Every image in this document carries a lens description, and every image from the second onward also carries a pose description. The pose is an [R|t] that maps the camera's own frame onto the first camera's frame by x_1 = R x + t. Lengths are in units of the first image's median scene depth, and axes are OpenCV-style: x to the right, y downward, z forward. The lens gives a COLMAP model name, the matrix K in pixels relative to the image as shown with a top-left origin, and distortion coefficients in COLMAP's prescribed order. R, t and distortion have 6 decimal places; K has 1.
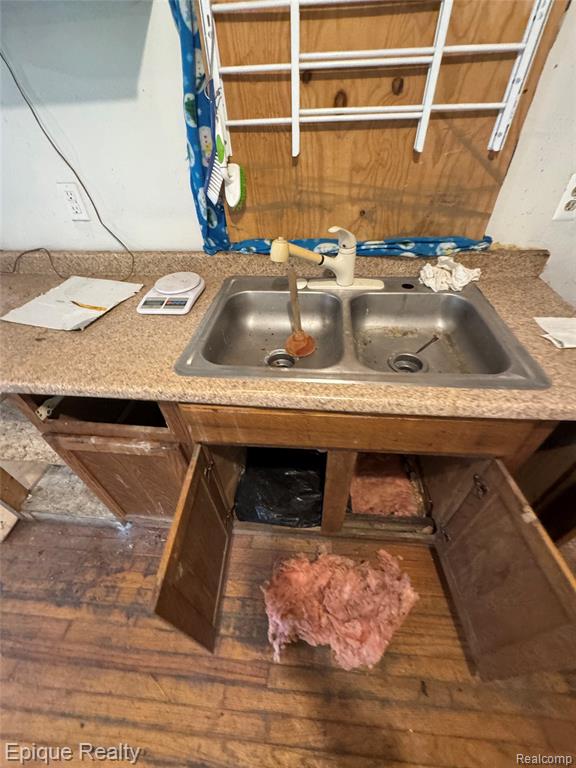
lens RADIAL K [[304.8, 0, 288.0], [0, 304.8, 384.0], [0, 0, 1]] dist [-0.003174, 0.000200]
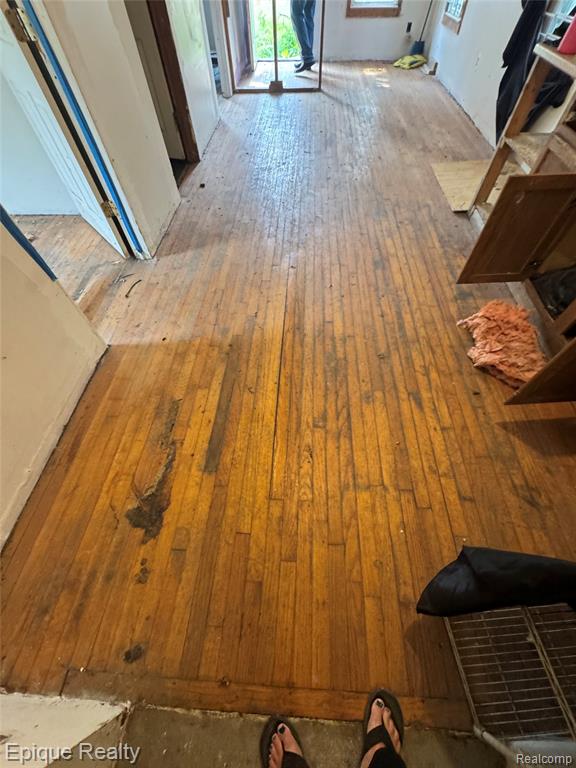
lens RADIAL K [[304.8, 0, 288.0], [0, 304.8, 384.0], [0, 0, 1]] dist [-0.003174, 0.000200]
pose [[0.037886, 0.845460, -0.532693, 1.183852], [-0.649600, 0.425910, 0.629778, 0.617117], [0.759331, 0.322178, 0.565347, -0.621452]]
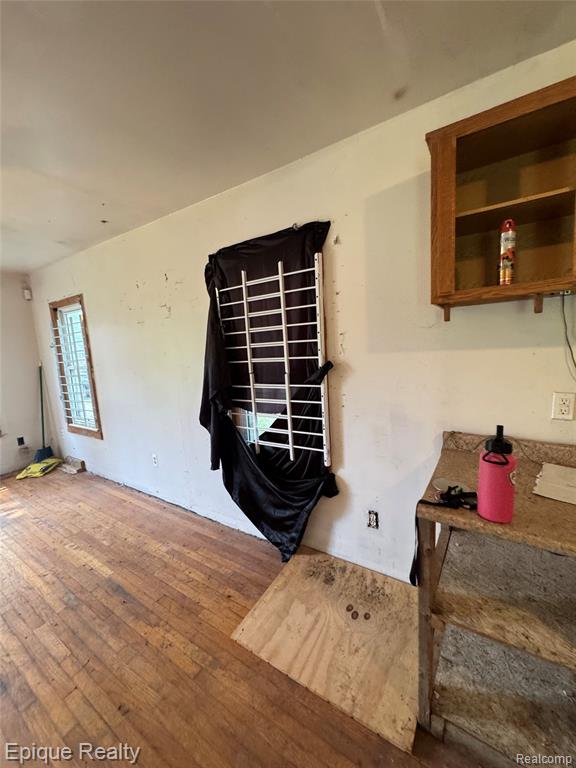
lens RADIAL K [[305.8, 0, 287.9], [0, 305.8, 383.7], [0, 0, 1]] dist [-0.003343, -0.000227]
pose [[0.884220, 0.042662, -0.465118, -1.212551], [-0.289114, 0.832104, -0.473303, 0.233983], [0.366835, 0.552976, 0.748097, -0.385964]]
